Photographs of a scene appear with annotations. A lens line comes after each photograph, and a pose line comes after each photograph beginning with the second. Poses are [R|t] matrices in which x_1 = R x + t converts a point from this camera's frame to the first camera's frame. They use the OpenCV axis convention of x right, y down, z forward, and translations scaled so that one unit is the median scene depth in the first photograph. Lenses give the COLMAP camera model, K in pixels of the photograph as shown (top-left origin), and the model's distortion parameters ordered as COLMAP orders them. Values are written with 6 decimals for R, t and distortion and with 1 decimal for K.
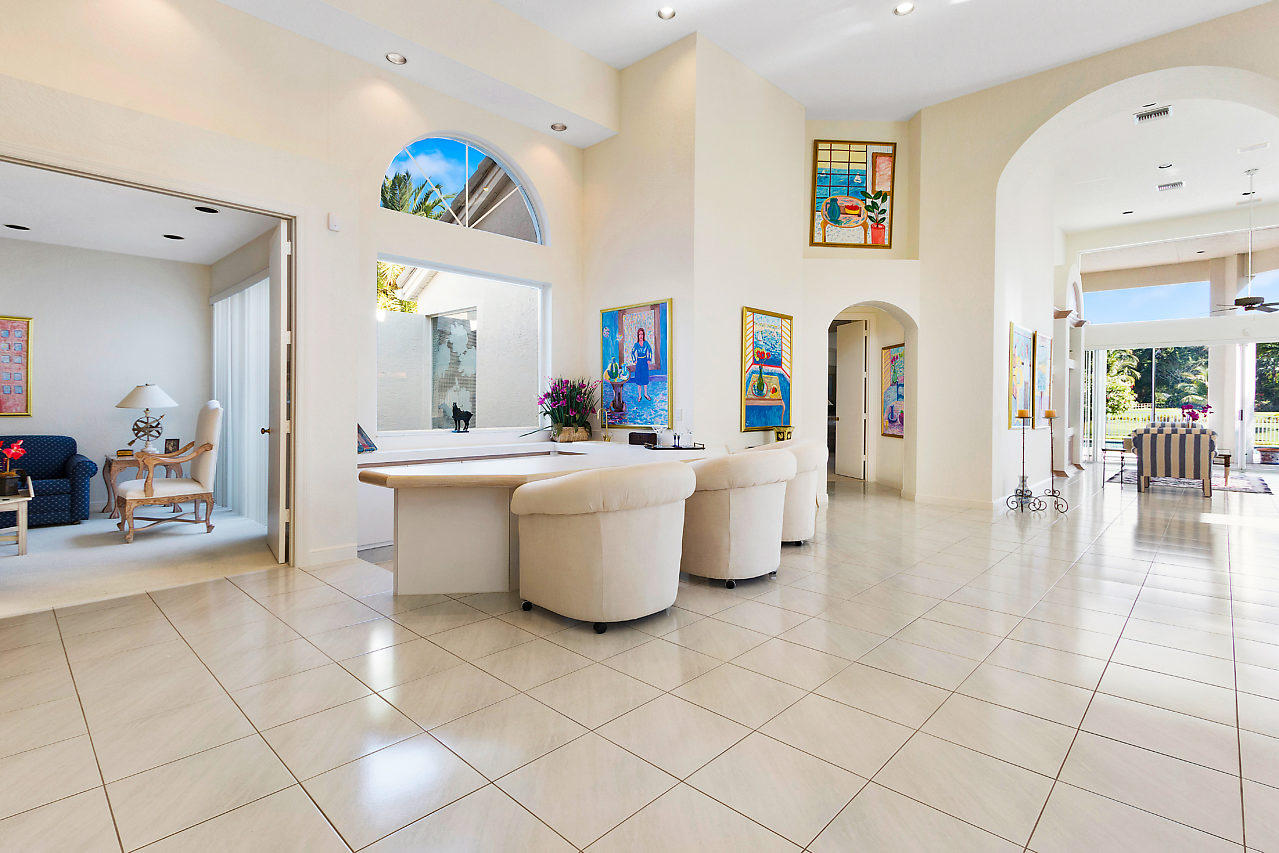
lens RADIAL K [[609.6, 0, 644.4], [0, 609.6, 405.0], [0, 0, 1]] dist [-0.000753, -0.000435]
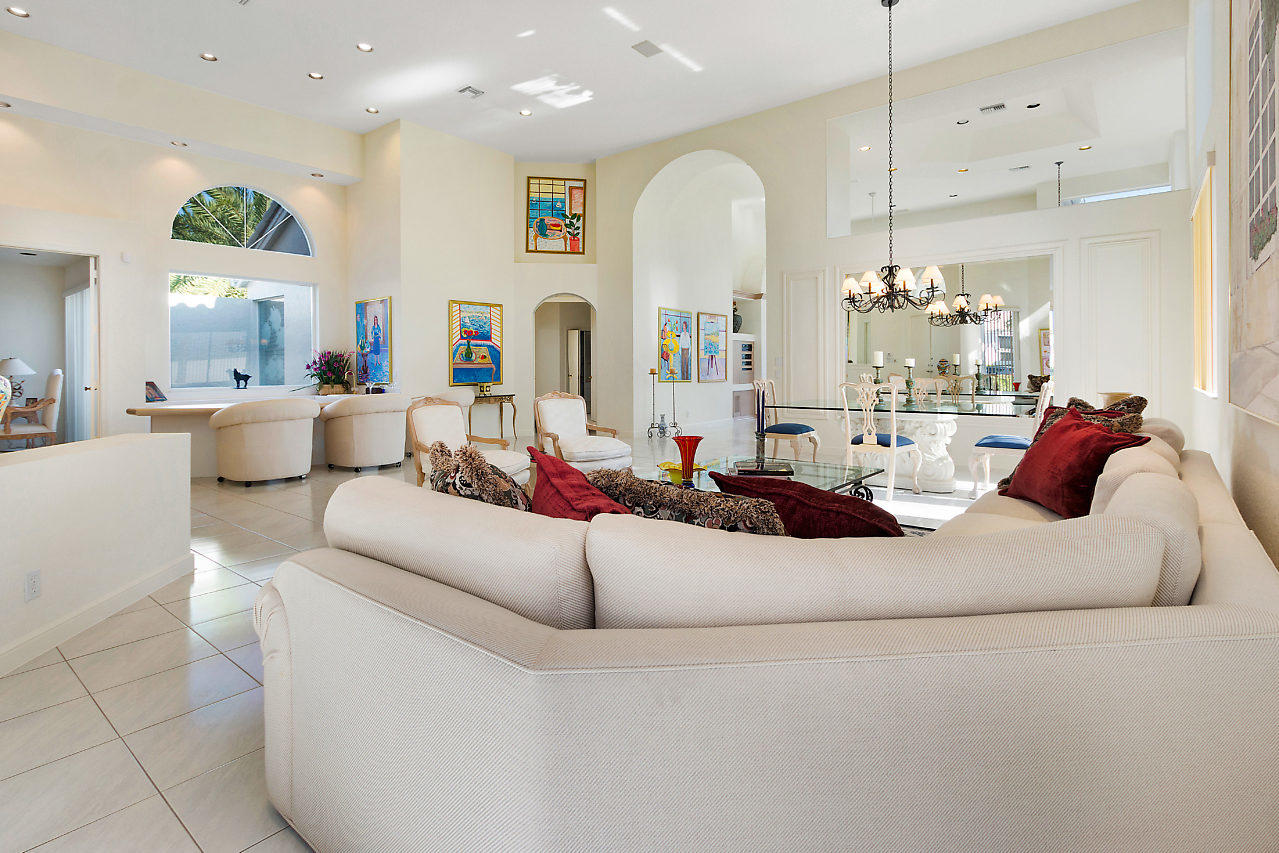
lens RADIAL K [[623.0, 0, 638.2], [0, 623.0, 366.6], [0, 0, 1]] dist [-0.000326, -0.000099]
pose [[0.996845, -0.012108, 0.078443, 0.465599], [0.012270, 0.999923, -0.001576, 0.005124], [-0.078418, 0.002534, 0.996917, -0.490939]]
